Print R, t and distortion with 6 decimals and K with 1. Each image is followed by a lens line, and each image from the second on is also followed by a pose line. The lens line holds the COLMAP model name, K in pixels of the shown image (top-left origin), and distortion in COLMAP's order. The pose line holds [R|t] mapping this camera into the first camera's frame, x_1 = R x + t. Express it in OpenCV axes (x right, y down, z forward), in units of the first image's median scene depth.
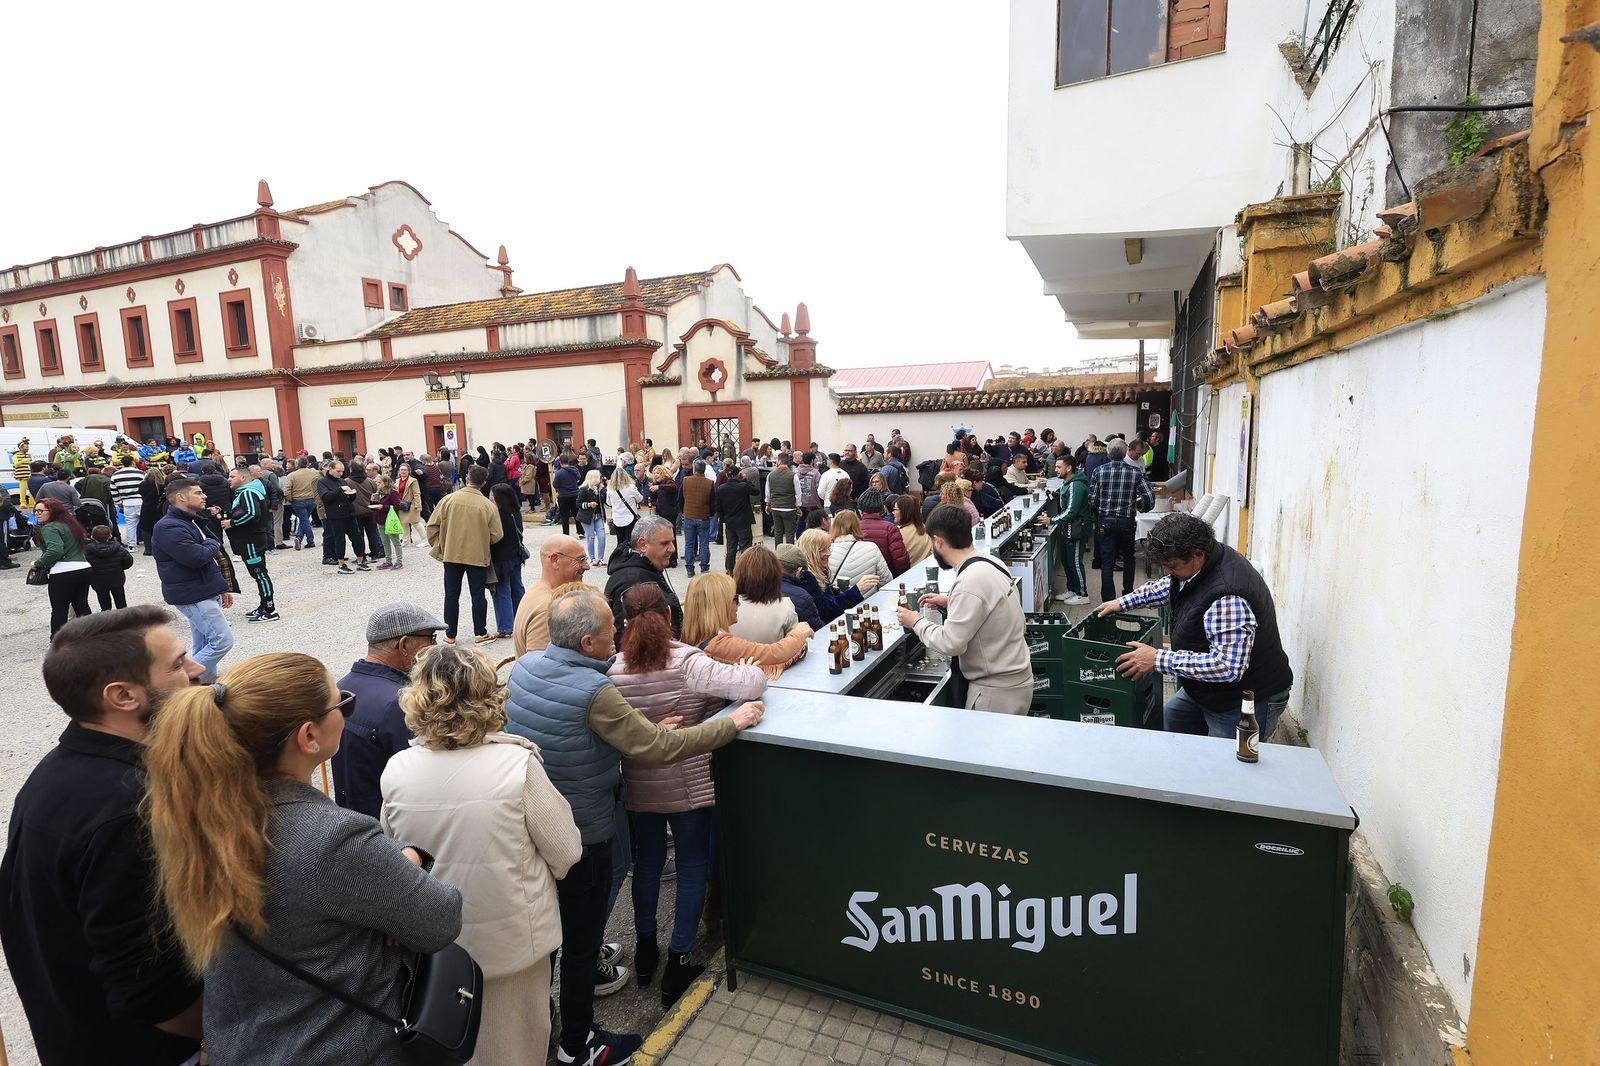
lens RADIAL K [[743.1, 0, 800.0], [0, 743.1, 533.0], [0, 0, 1]] dist [-0.000278, -0.000205]
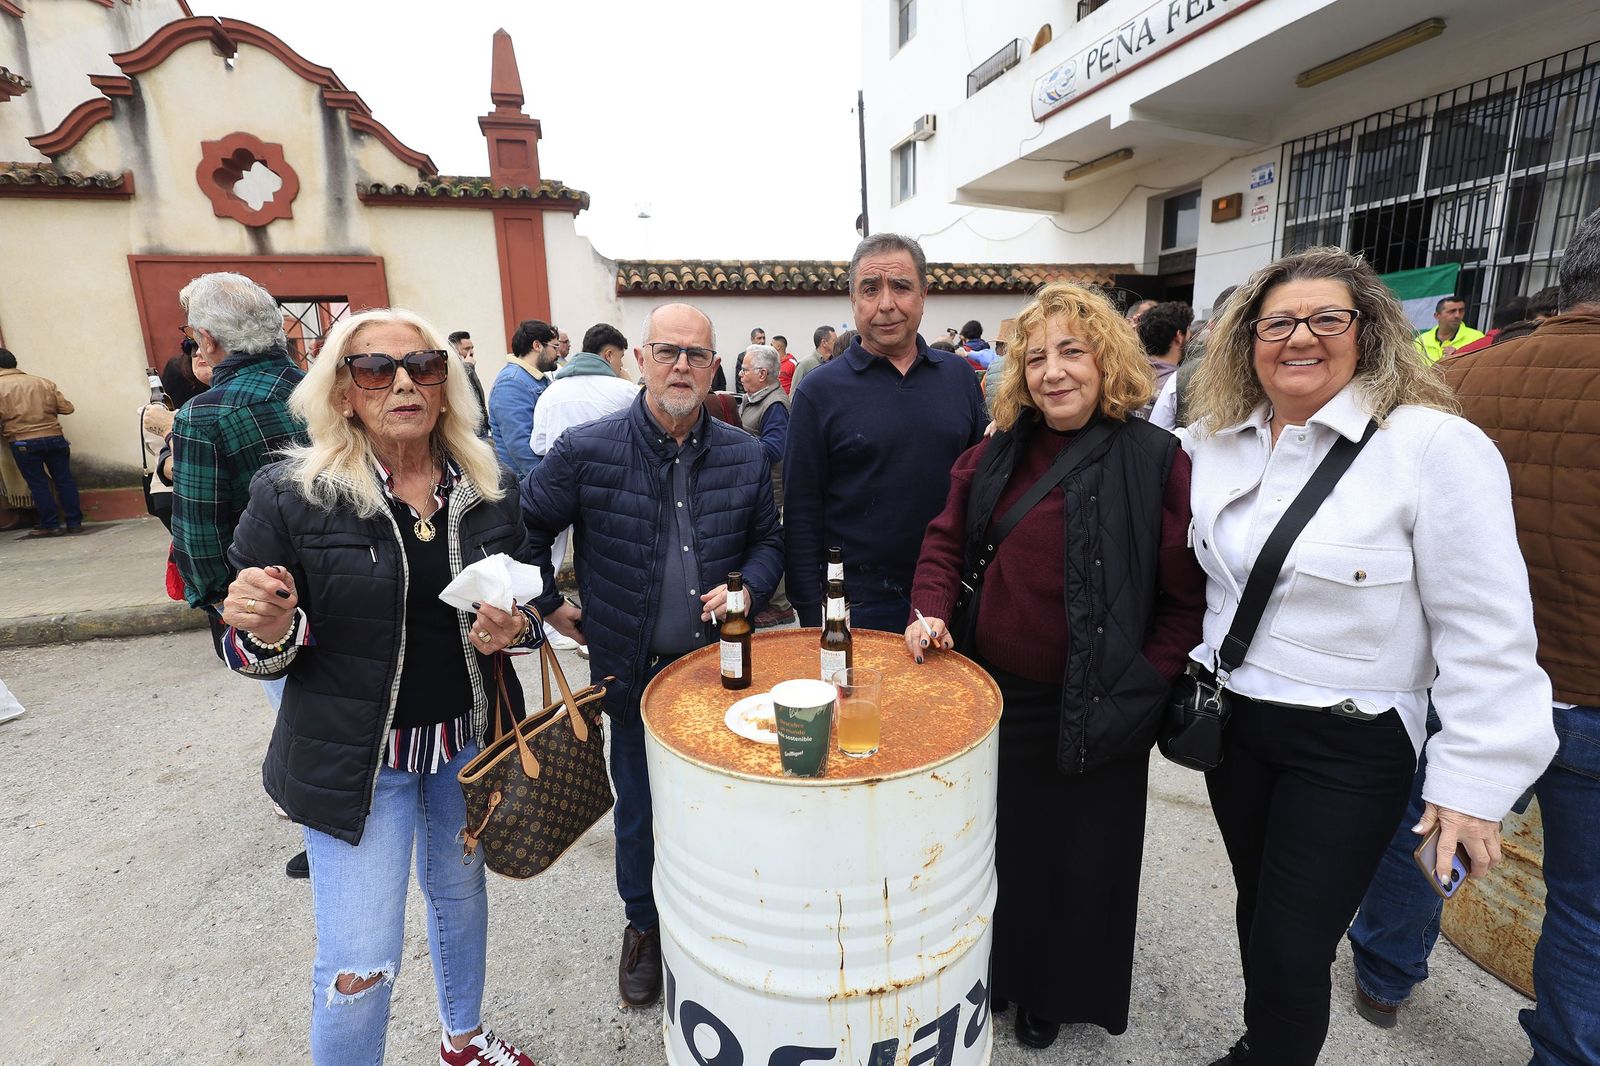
lens RADIAL K [[754.0, 0, 798.3], [0, 754.0, 531.3], [0, 0, 1]] dist [-0.002415, 0.000867]
pose [[0.756463, -0.145537, 0.637638, -0.139146], [0.091365, 0.988883, 0.117315, -0.041701], [-0.647623, -0.030486, 0.761350, 0.404451]]
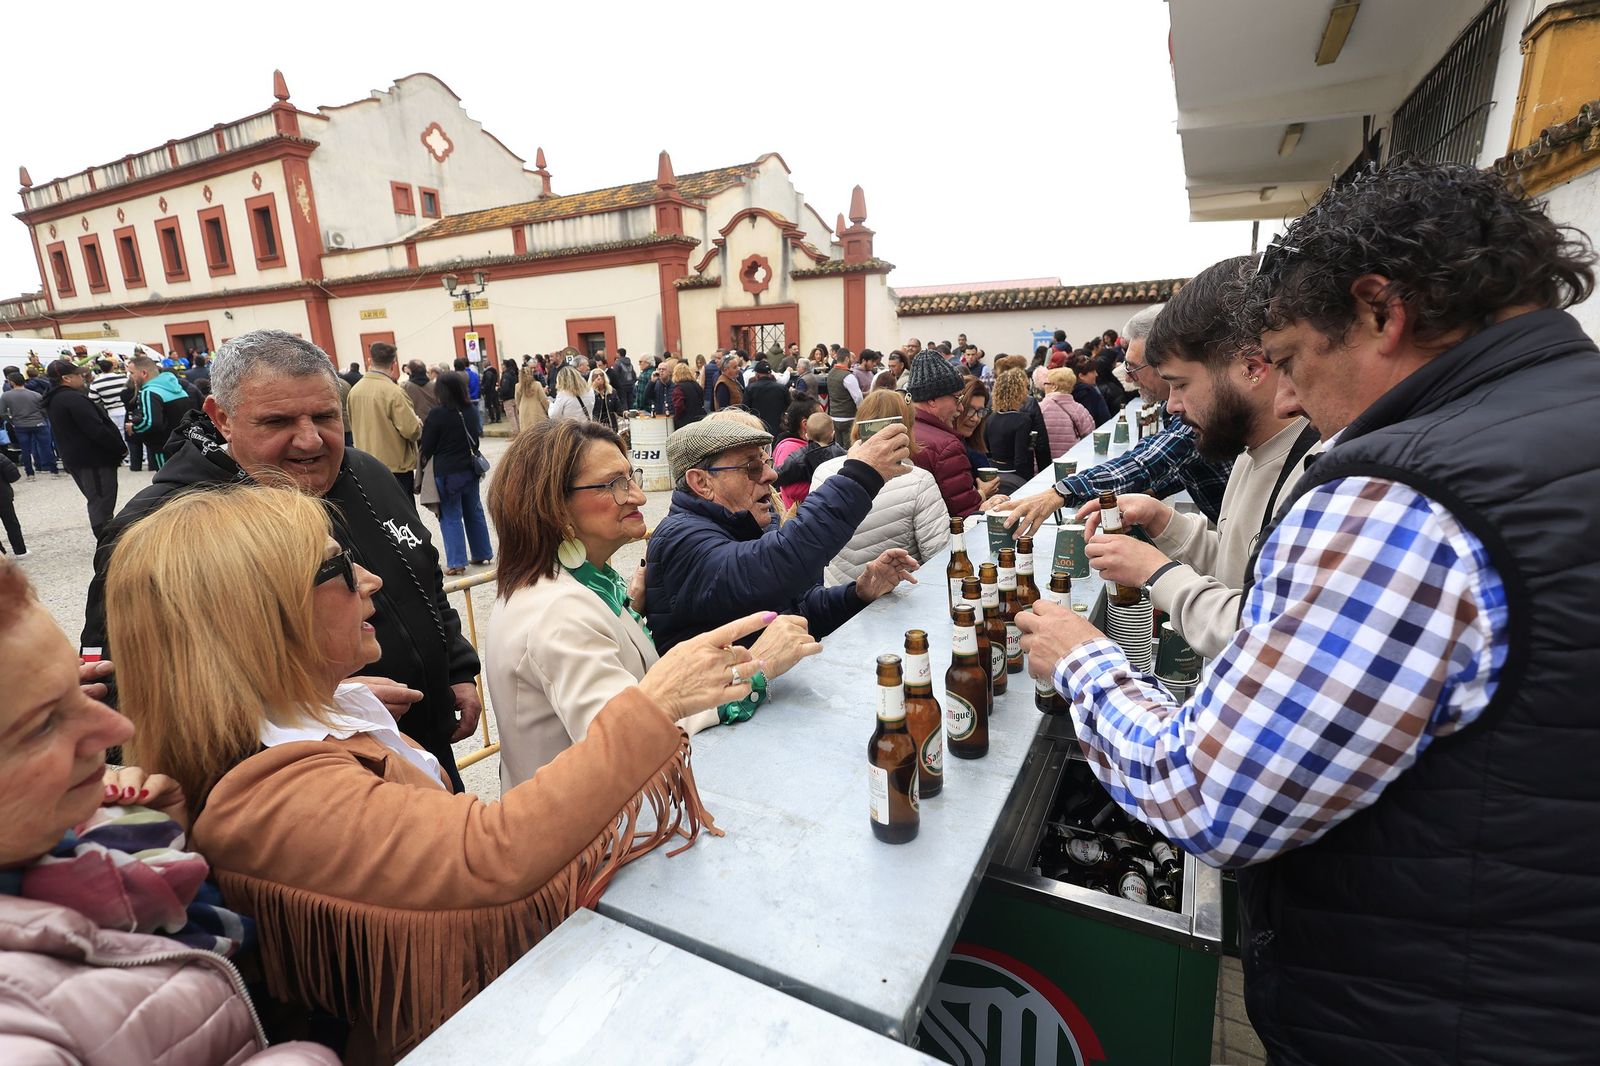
lens RADIAL K [[743.1, 0, 800.0], [0, 743.1, 533.0], [0, 0, 1]] dist [-0.000278, -0.000205]
pose [[0.997221, 0.013577, -0.073256, 0.003292], [-0.006348, 0.995165, 0.098016, 0.005509], [0.074232, -0.097278, 0.992485, 0.075624]]
